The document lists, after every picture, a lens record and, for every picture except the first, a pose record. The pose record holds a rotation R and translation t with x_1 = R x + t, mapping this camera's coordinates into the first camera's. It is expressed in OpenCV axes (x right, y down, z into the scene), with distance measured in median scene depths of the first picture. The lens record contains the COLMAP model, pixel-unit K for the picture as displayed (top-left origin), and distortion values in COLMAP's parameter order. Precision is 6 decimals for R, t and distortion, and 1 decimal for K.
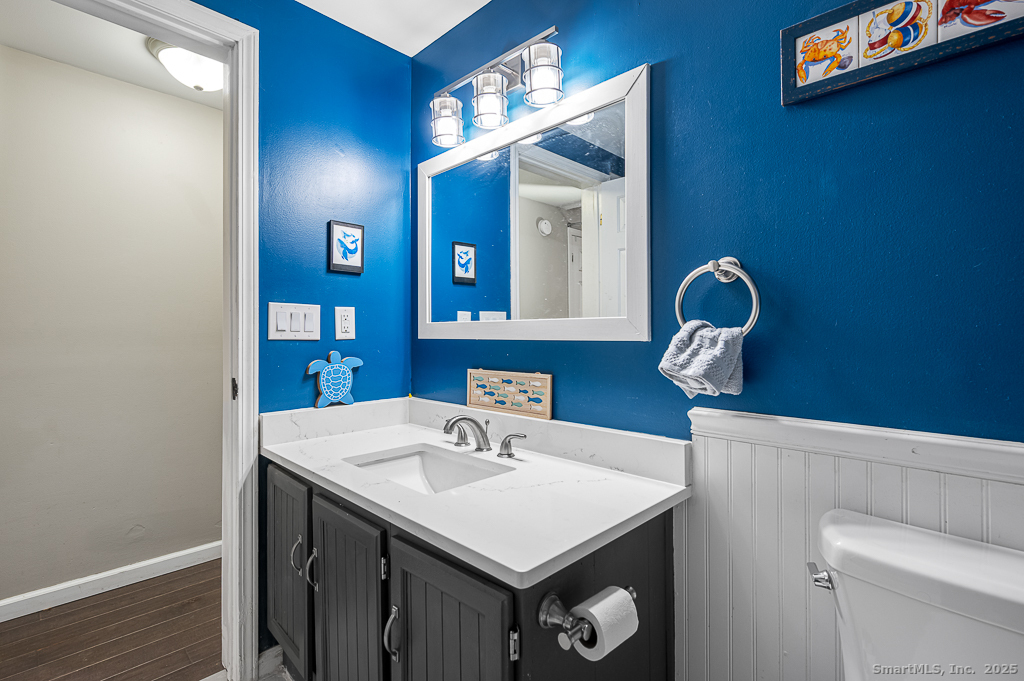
lens RADIAL K [[465.0, 0, 504.4], [0, 465.0, 341.5], [0, 0, 1]] dist [-0.004280, 0.001144]
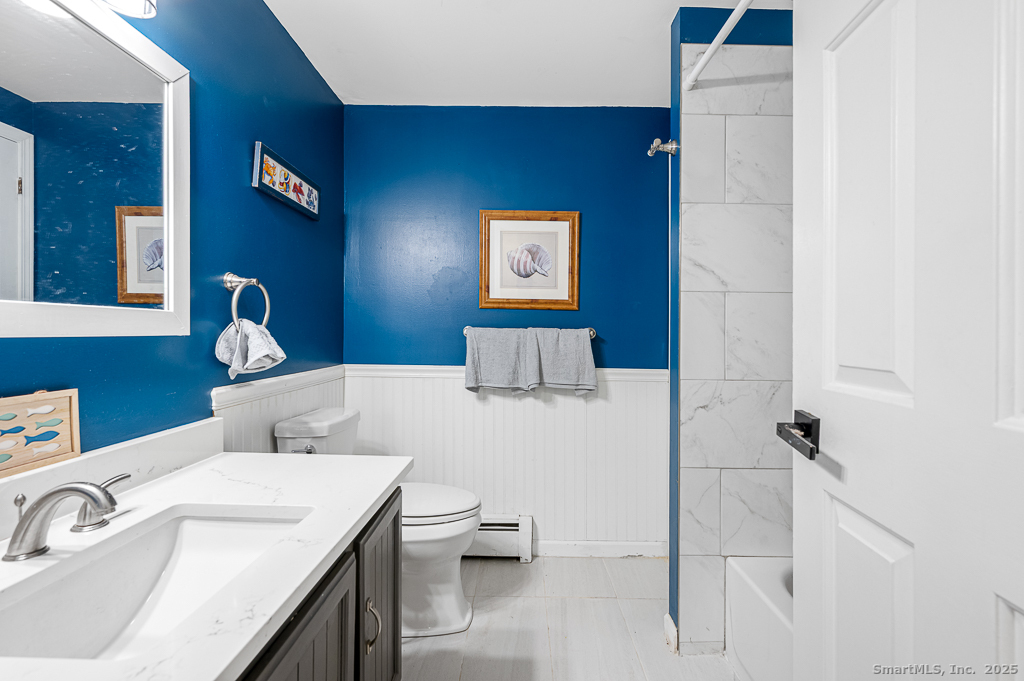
lens RADIAL K [[465.0, 0, 512.3], [0, 465.0, 333.9], [0, 0, 1]] dist [-0.004280, 0.001144]
pose [[-0.686084, -0.007010, 0.727489, -0.784060], [0.006176, 0.999861, 0.015459, -0.012082], [-0.727497, 0.015100, -0.685945, 0.972810]]
